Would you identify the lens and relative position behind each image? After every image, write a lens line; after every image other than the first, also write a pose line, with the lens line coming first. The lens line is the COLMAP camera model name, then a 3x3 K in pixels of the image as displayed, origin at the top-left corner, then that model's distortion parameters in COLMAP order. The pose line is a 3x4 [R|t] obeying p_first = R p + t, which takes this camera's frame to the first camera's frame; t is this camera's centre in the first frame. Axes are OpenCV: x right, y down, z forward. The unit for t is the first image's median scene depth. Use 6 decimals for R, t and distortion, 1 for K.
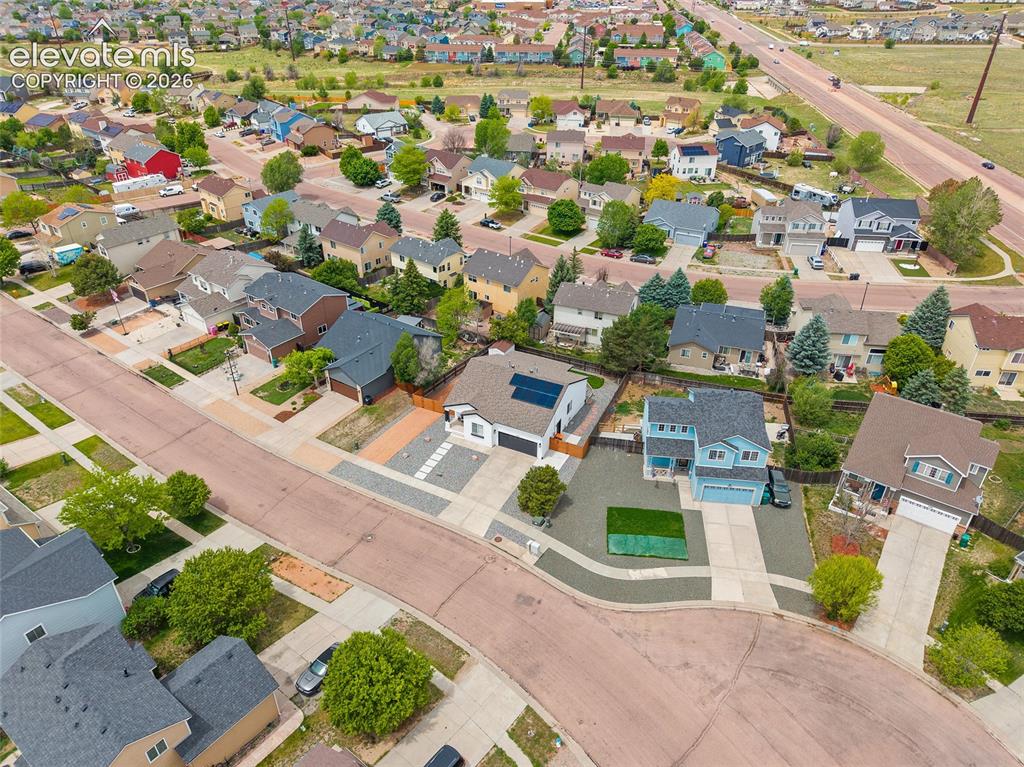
lens RADIAL K [[694.8, 0, 508.2], [0, 694.8, 389.1], [0, 0, 1]] dist [0.024546, -0.017698]
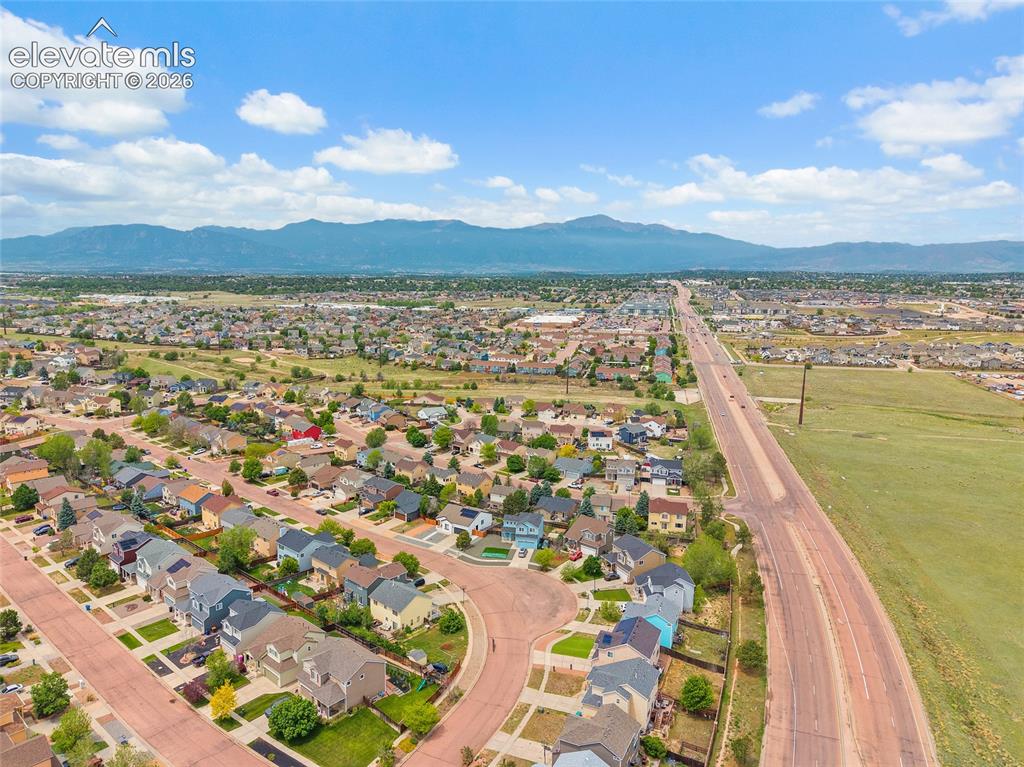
lens RADIAL K [[694.8, 0, 514.8], [0, 694.8, 379.7], [0, 0, 1]] dist [0.024546, -0.017698]
pose [[0.997489, 0.025920, -0.065913, 0.127154], [-0.049555, 0.920312, -0.388033, 0.188284], [0.050603, 0.390325, 0.919285, -0.571434]]
